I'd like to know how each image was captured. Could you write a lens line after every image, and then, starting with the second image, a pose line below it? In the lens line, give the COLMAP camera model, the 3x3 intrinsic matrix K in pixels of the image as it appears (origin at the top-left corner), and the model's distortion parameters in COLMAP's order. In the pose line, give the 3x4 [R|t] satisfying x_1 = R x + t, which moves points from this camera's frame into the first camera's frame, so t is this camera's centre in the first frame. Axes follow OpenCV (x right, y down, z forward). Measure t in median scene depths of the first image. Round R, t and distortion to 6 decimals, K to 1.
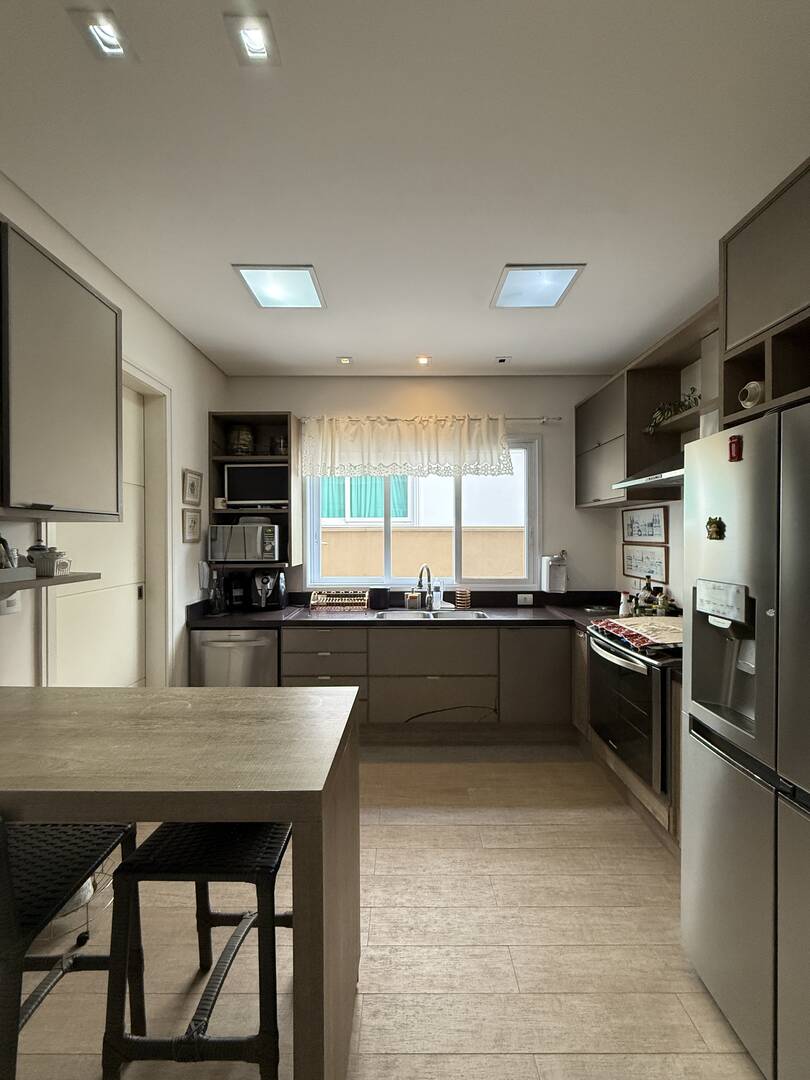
lens RADIAL K [[431.0, 0, 404.5], [0, 431.0, 536.9], [0, 0, 1]] dist [0.000459, 0.000088]
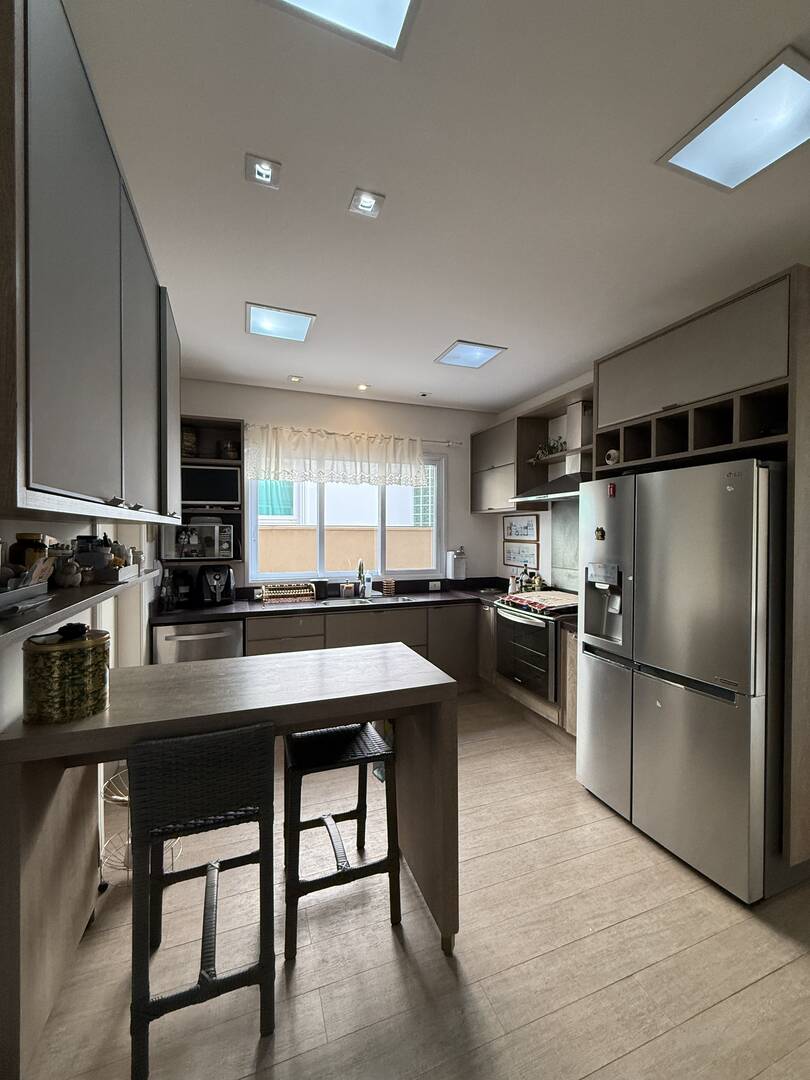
lens RADIAL K [[431.0, 0, 404.3], [0, 431.0, 537.2], [0, 0, 1]] dist [0.000459, 0.000088]
pose [[0.937010, 0.000103, 0.349302, -0.265156], [-0.003233, 0.999960, 0.008380, -0.007047], [-0.349287, -0.008981, 0.936973, -0.154993]]
